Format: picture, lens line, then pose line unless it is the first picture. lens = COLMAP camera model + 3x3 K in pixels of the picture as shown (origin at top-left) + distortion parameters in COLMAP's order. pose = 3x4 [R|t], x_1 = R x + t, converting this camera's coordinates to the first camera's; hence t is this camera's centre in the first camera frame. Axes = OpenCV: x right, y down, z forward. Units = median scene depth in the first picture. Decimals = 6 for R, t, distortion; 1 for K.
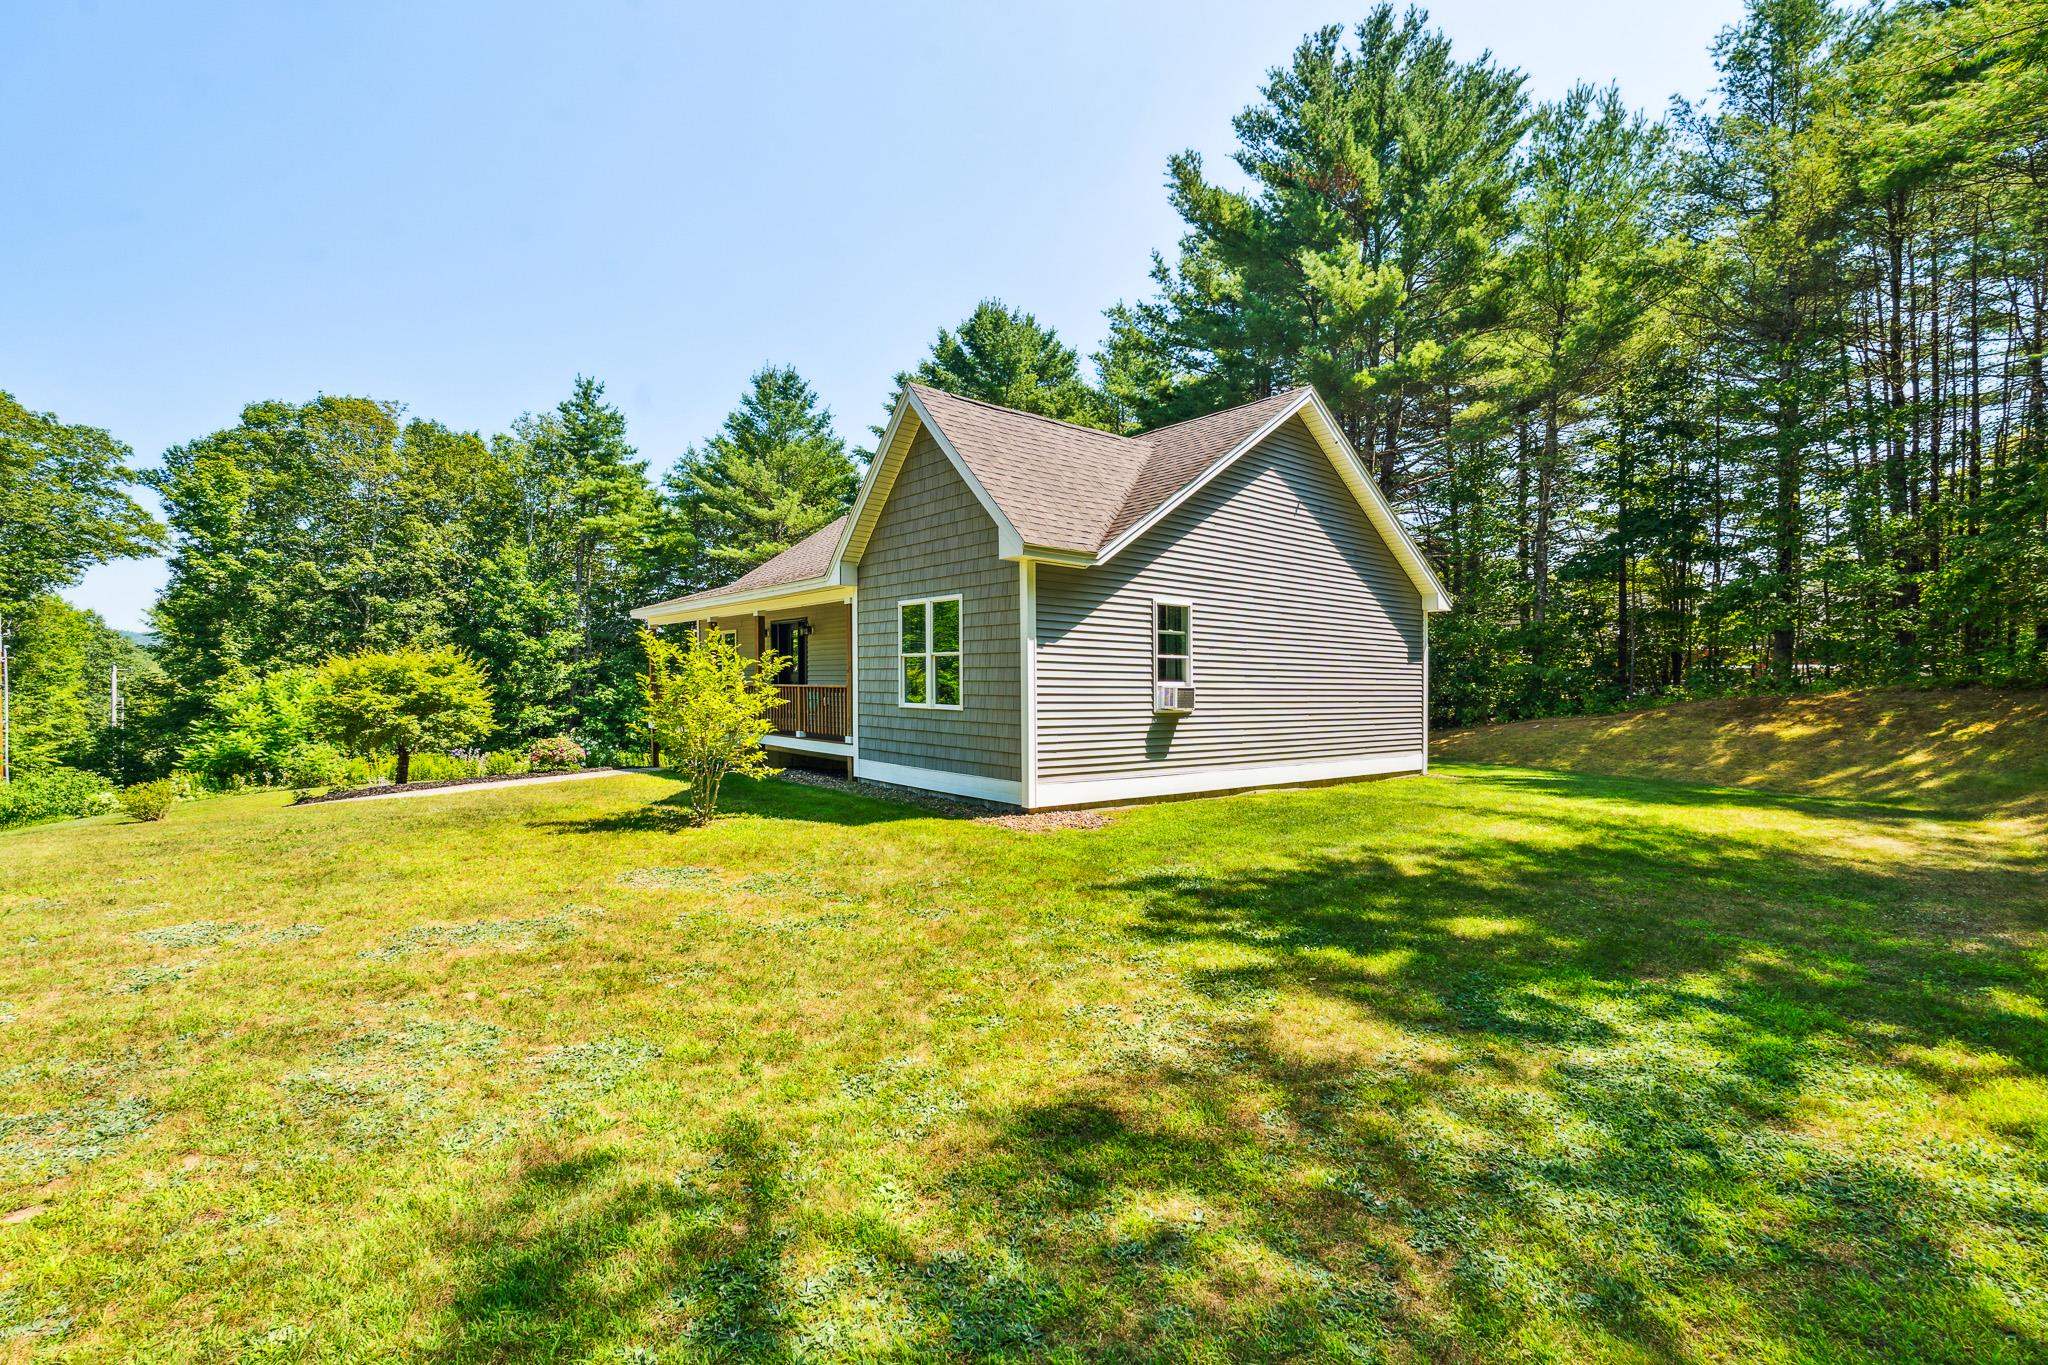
lens RADIAL K [[908.8, 0, 1023.6], [0, 908.8, 687.6], [0, 0, 1]] dist [-0.005210, 0.002133]
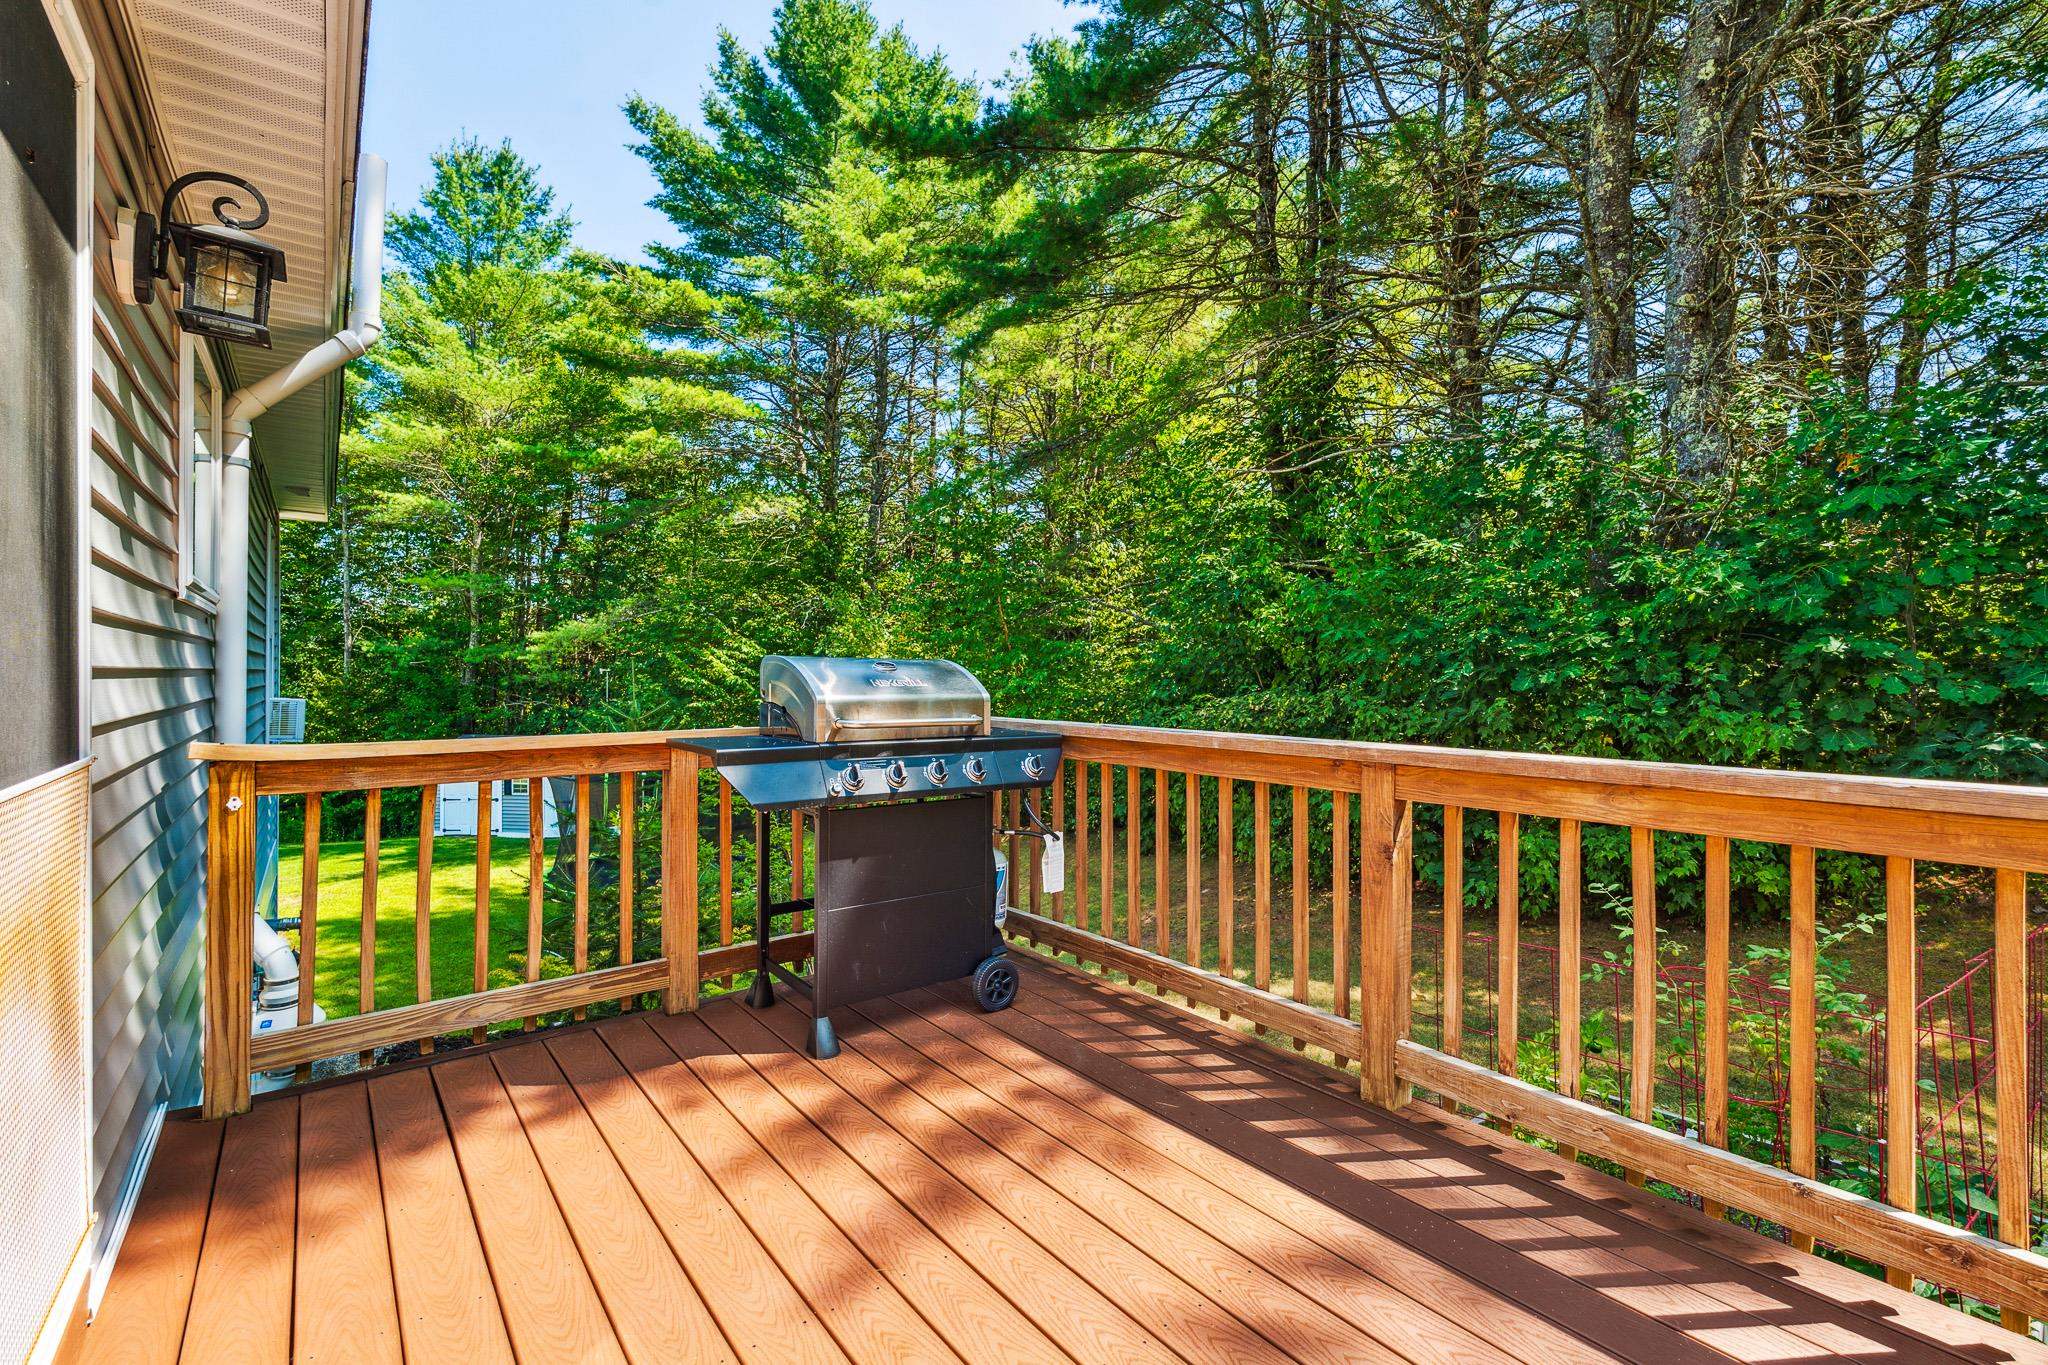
lens RADIAL K [[908.8, 0, 1018.9], [0, 908.8, 674.8], [0, 0, 1]] dist [-0.005210, 0.002133]
pose [[0.999673, -0.004210, -0.025212, 0.165728], [0.004143, 0.999988, -0.002690, -0.006675], [0.025223, 0.002585, 0.999678, 0.760064]]
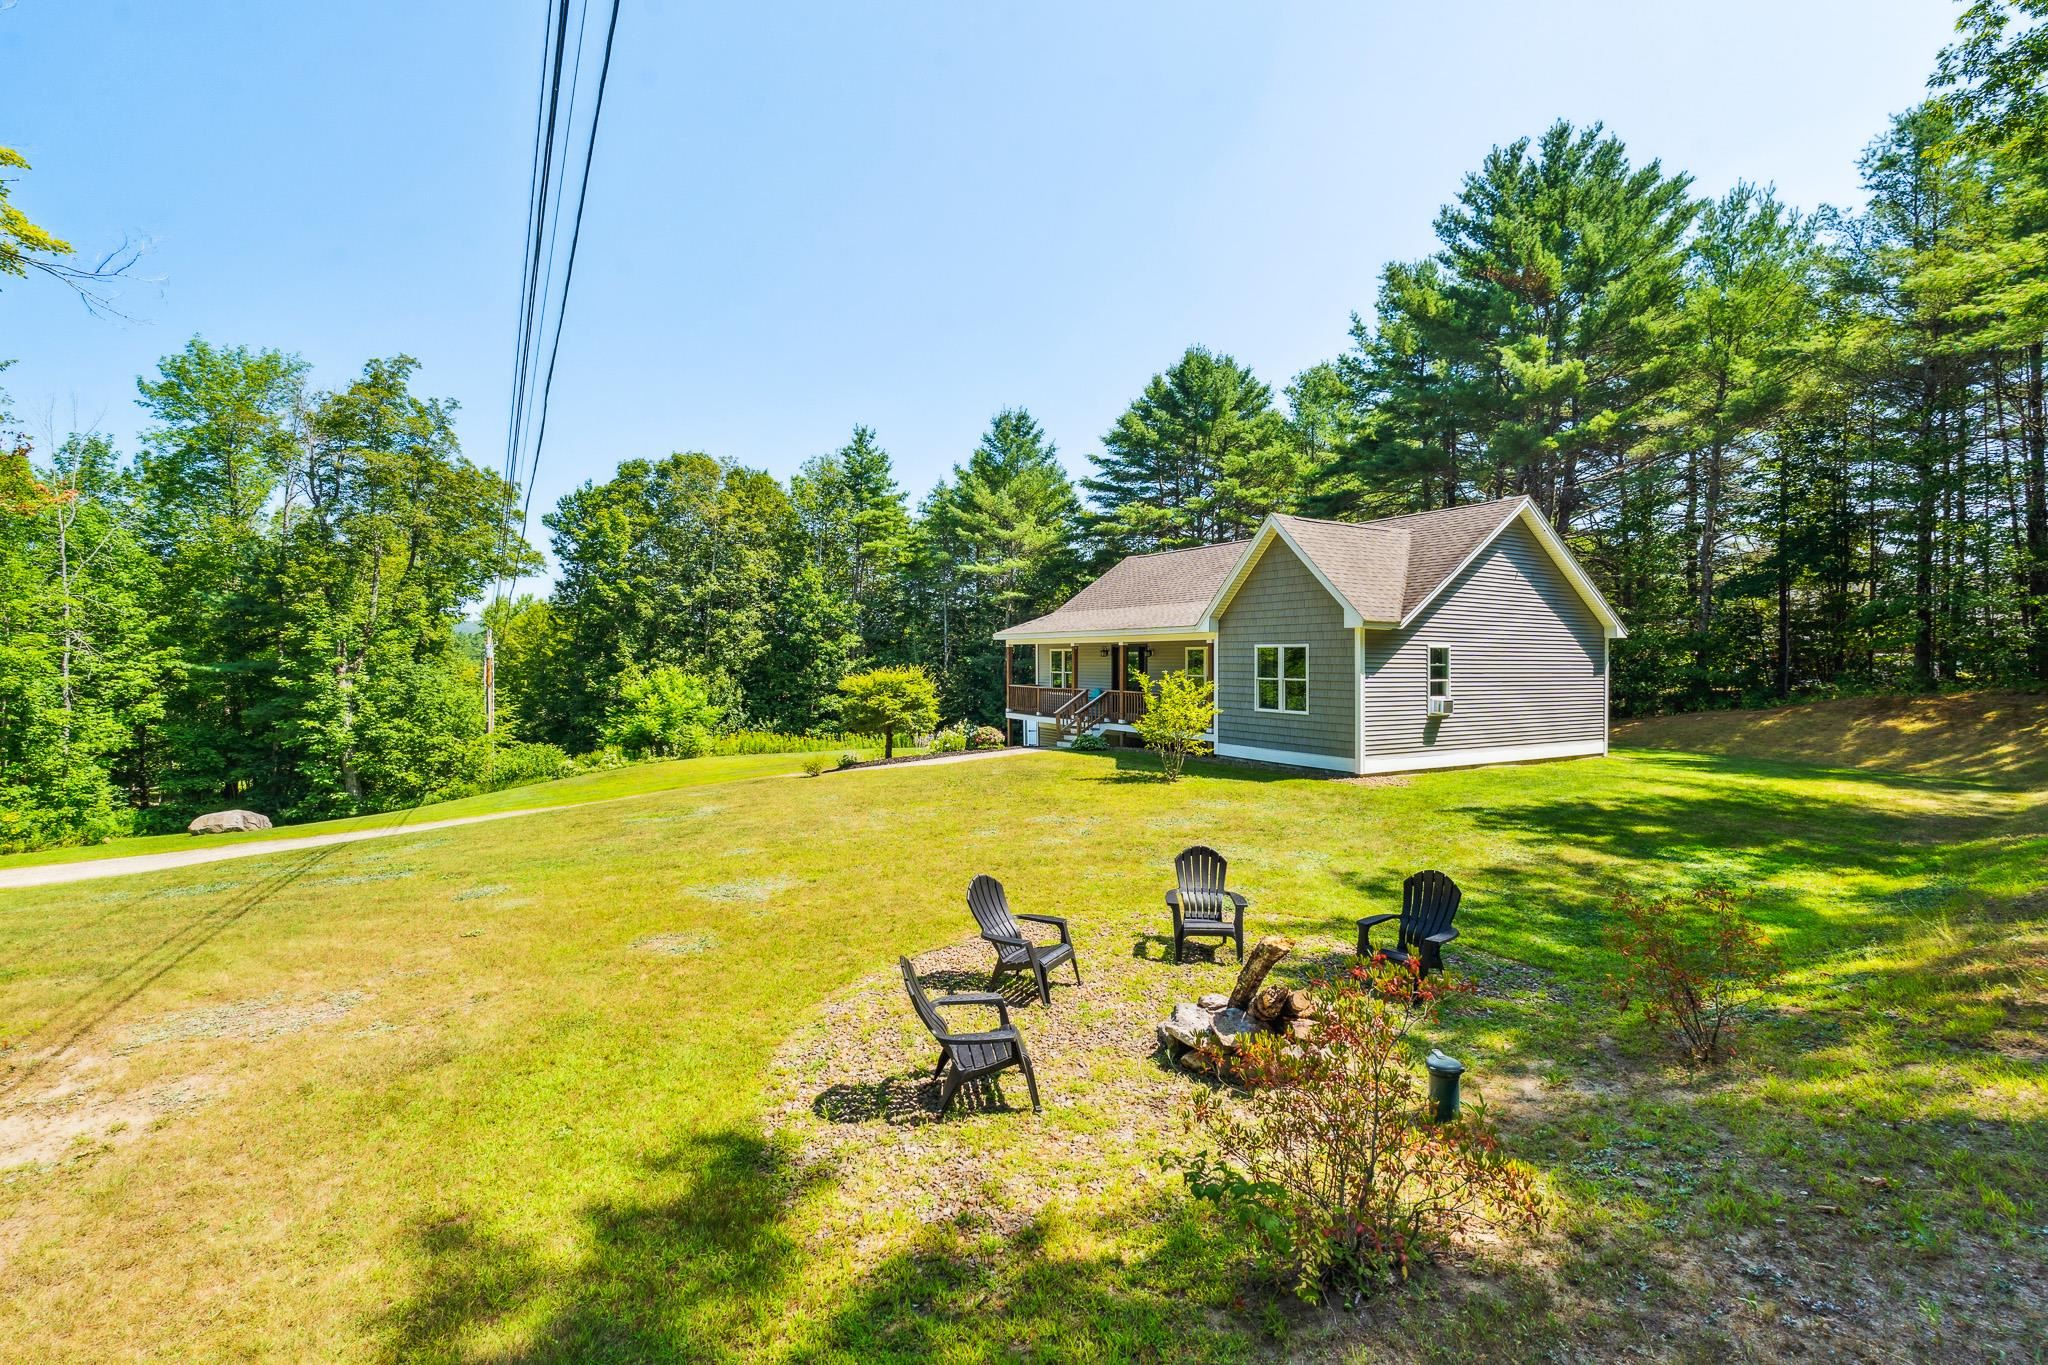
lens RADIAL K [[908.8, 0, 1026.1], [0, 908.8, 673.2], [0, 0, 1]] dist [-0.005210, 0.002133]
pose [[0.990682, -0.002044, -0.136183, -0.164341], [0.003226, 0.999959, 0.008460, -0.030619], [0.136160, -0.008821, 0.990648, -0.327987]]
